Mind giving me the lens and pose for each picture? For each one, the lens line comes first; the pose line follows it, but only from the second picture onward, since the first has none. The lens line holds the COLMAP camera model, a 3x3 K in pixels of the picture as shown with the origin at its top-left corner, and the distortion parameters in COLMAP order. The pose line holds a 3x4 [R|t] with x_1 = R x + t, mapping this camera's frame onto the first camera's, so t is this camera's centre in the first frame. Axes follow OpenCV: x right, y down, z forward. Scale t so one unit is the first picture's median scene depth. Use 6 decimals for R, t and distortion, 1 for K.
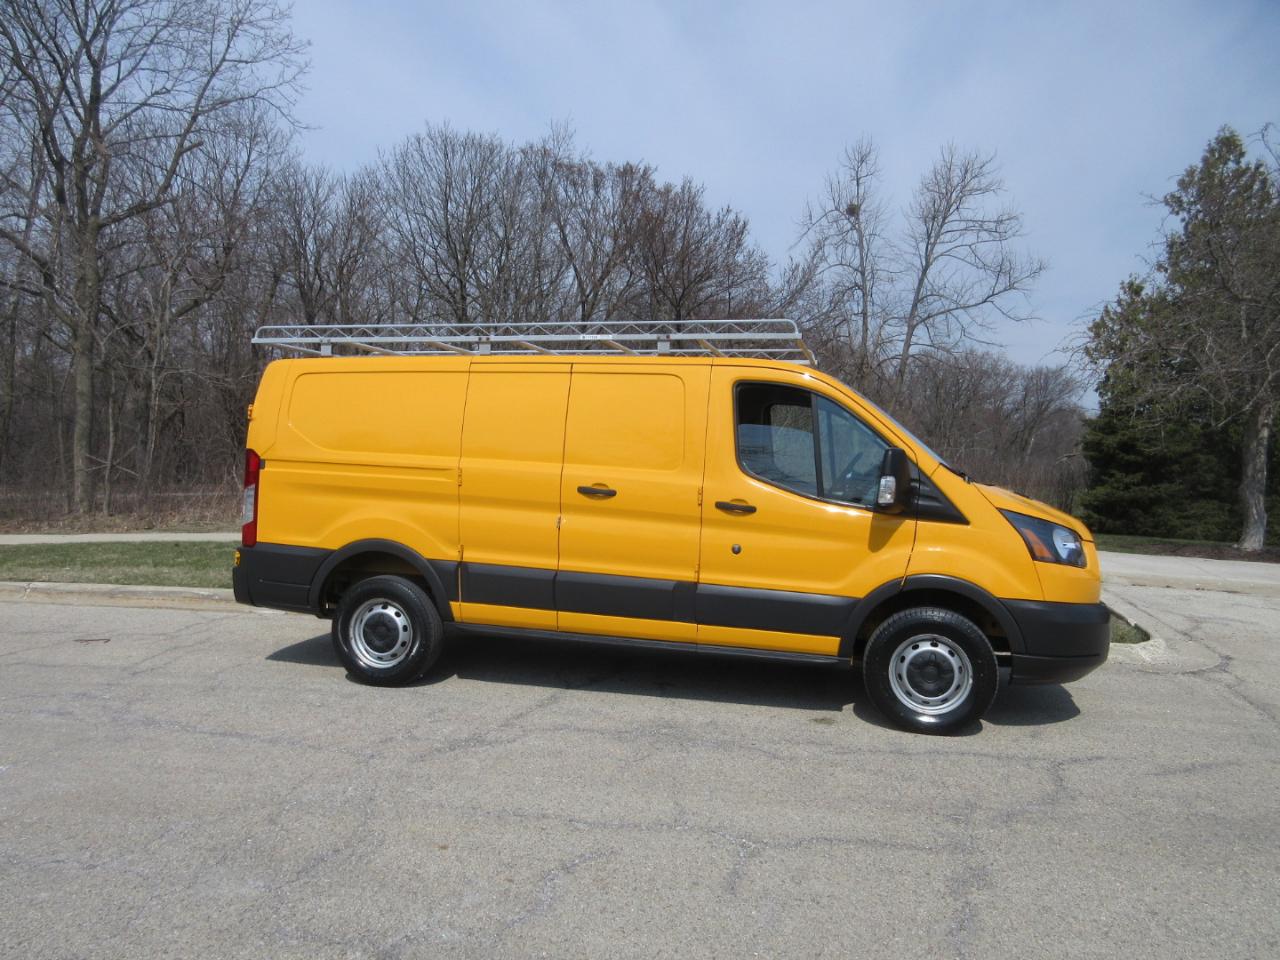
lens RADIAL K [[960.8, 0, 648.4], [0, 960.8, 485.3], [0, 0, 1]] dist [-0.001168, 0.004361]
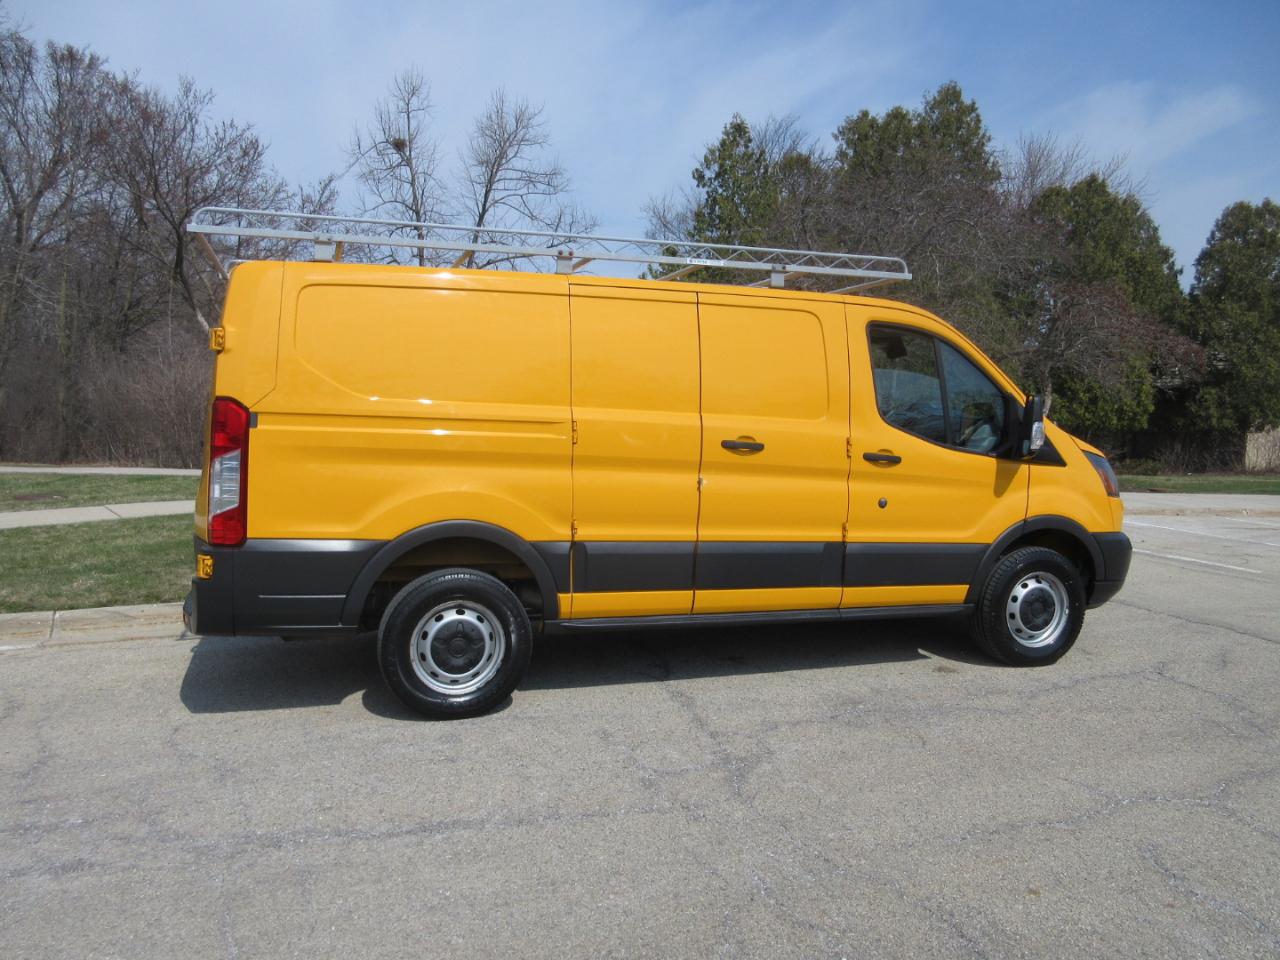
lens RADIAL K [[960.8, 0, 644.6], [0, 960.8, 475.5], [0, 0, 1]] dist [-0.001168, 0.004361]
pose [[0.841656, -0.047481, 0.537923, -0.565228], [0.023534, 0.998406, 0.051304, -0.012175], [-0.539501, -0.030521, 0.841431, 0.319515]]
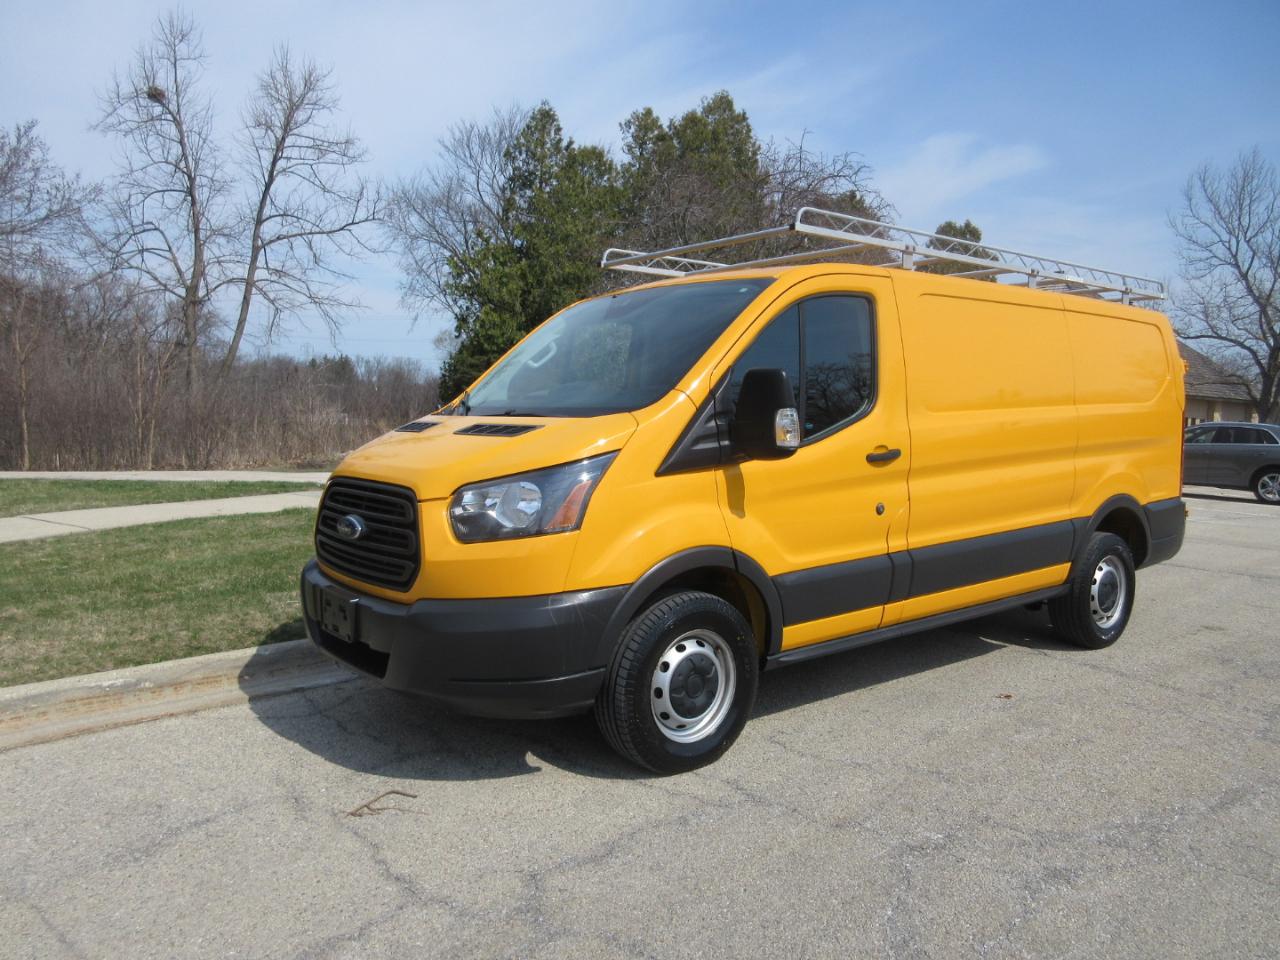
lens RADIAL K [[960.8, 0, 636.6], [0, 960.8, 485.4], [0, 0, 1]] dist [-0.001168, 0.004361]
pose [[0.623600, -0.077288, 0.777914, -1.072240], [0.023006, 0.996484, 0.080561, -0.033298], [-0.781405, -0.032342, 0.623185, 0.777663]]
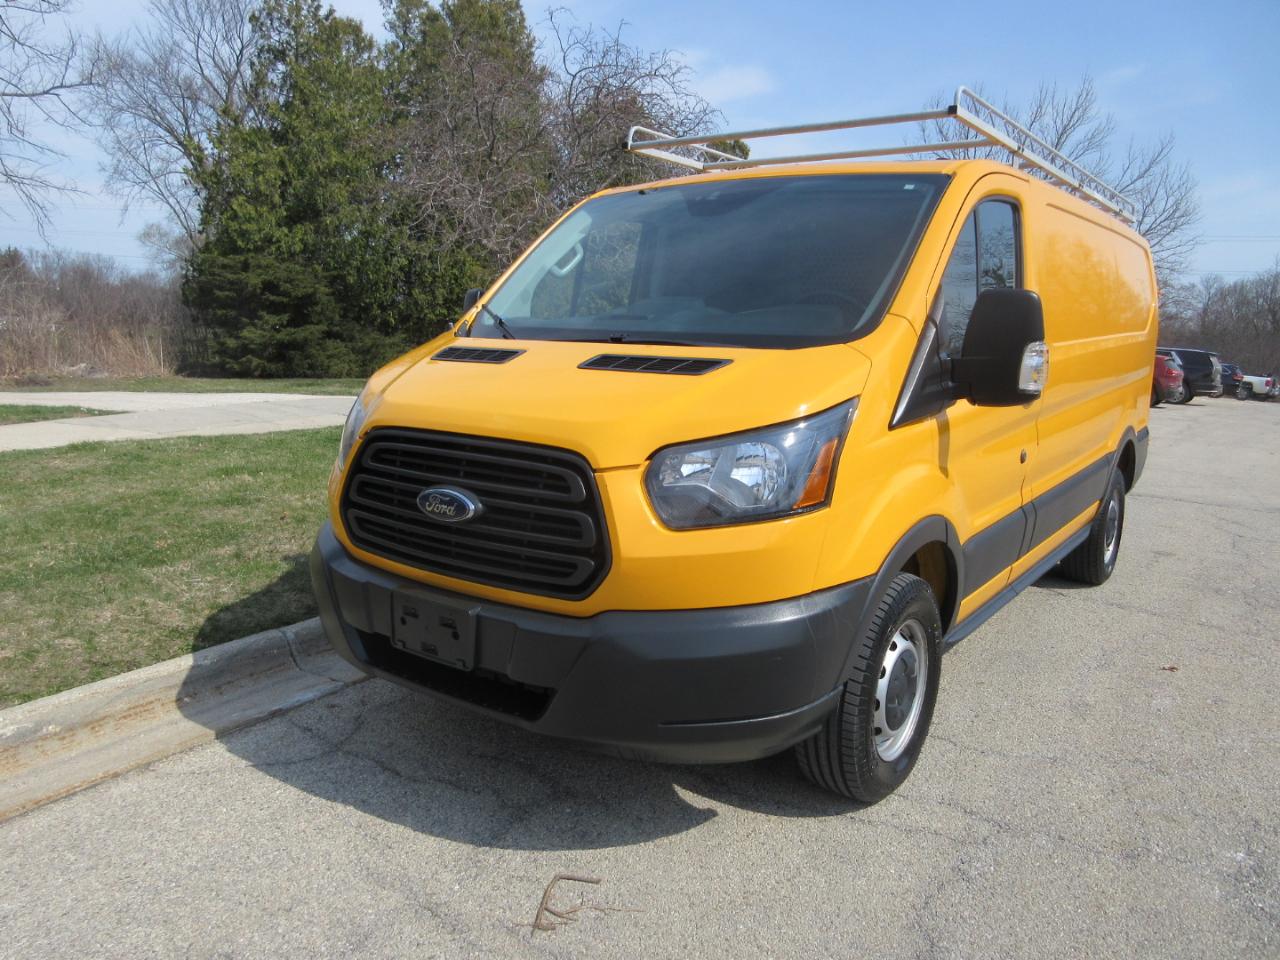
lens RADIAL K [[960.8, 0, 633.9], [0, 960.8, 484.4], [0, 0, 1]] dist [-0.001168, 0.004361]
pose [[0.390594, -0.162123, 0.906174, -1.061726], [0.004175, 0.984672, 0.174367, -0.044720], [-0.920553, -0.064324, 0.385284, 1.082097]]
